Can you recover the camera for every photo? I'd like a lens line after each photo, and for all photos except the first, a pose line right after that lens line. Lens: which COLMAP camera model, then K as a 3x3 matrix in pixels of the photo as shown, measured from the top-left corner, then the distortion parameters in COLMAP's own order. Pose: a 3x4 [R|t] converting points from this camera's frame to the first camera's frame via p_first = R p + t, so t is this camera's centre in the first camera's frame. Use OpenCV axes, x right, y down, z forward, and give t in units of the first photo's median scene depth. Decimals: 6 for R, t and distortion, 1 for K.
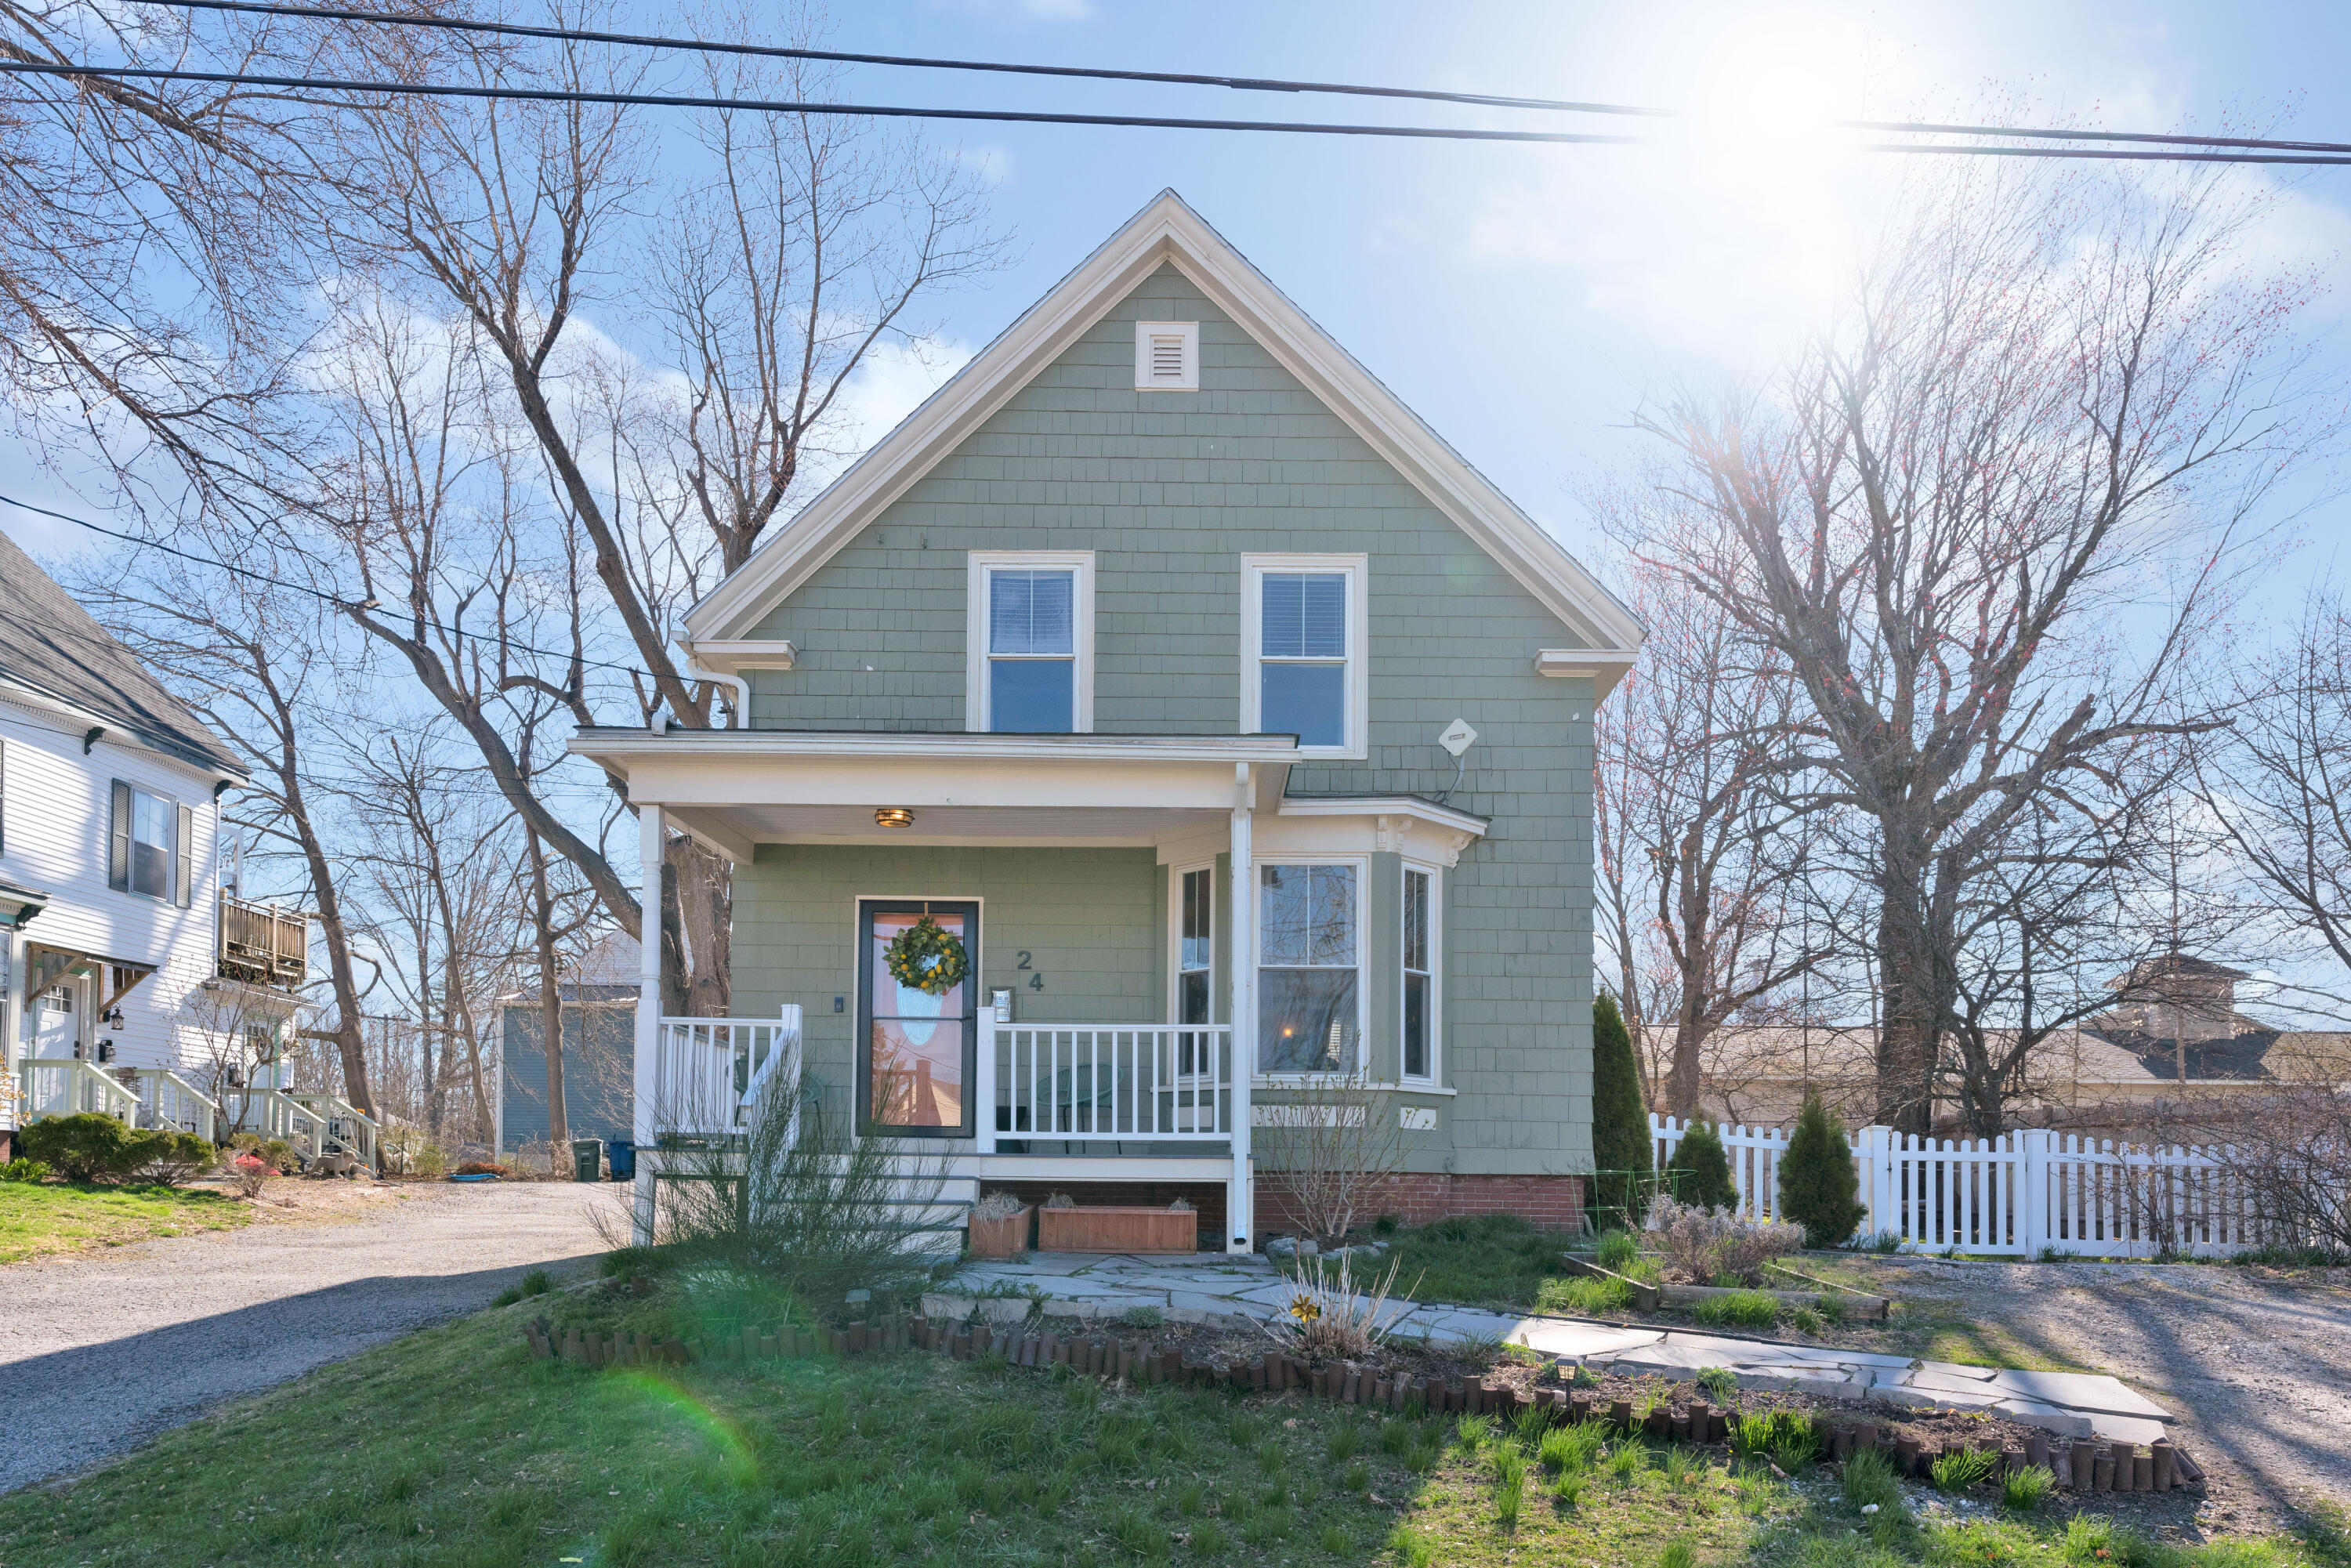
lens RADIAL K [[1539.1, 0, 1203.6], [0, 1539.1, 784.3], [0, 0, 1]] dist [0.003798, 0.000158]
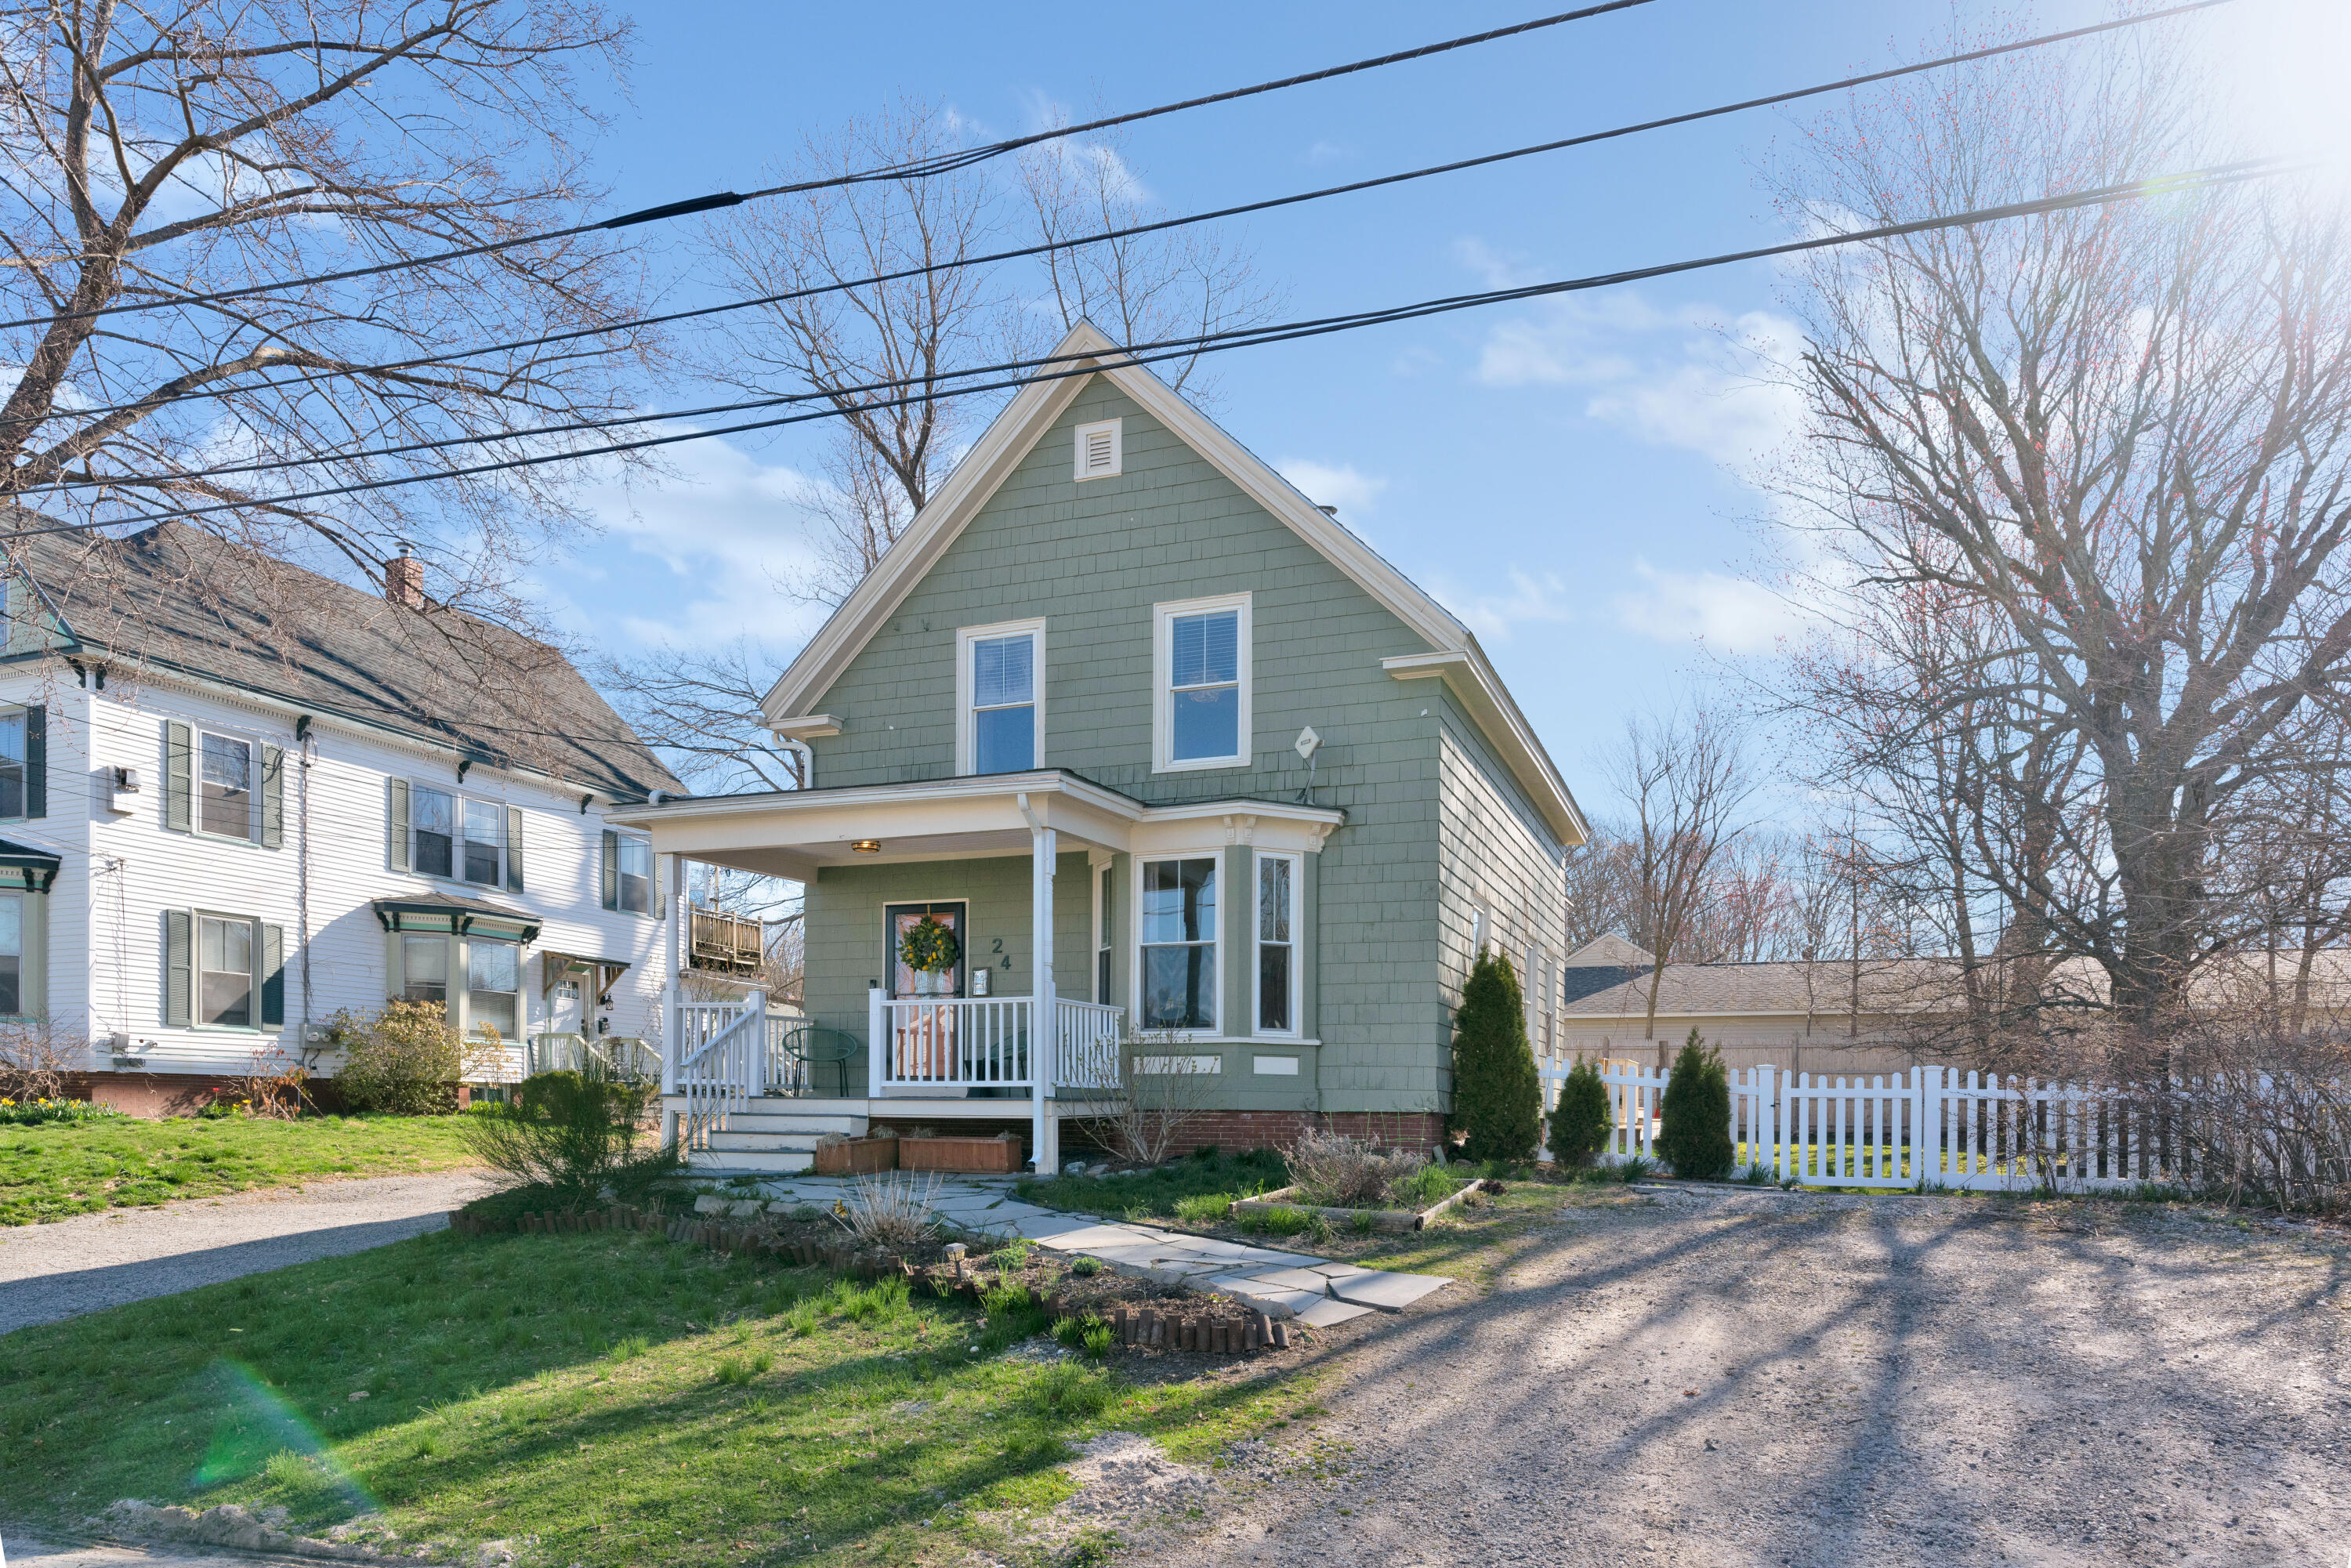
lens RADIAL K [[1418.9, 0, 1174.5], [0, 1418.9, 753.2], [0, 0, 1]] dist [-0.001157, 0.000118]
pose [[0.936301, -0.088271, -0.339924, 0.413037], [0.088177, 0.995980, -0.015756, -0.013170], [0.339948, -0.015221, 0.940321, -0.054907]]
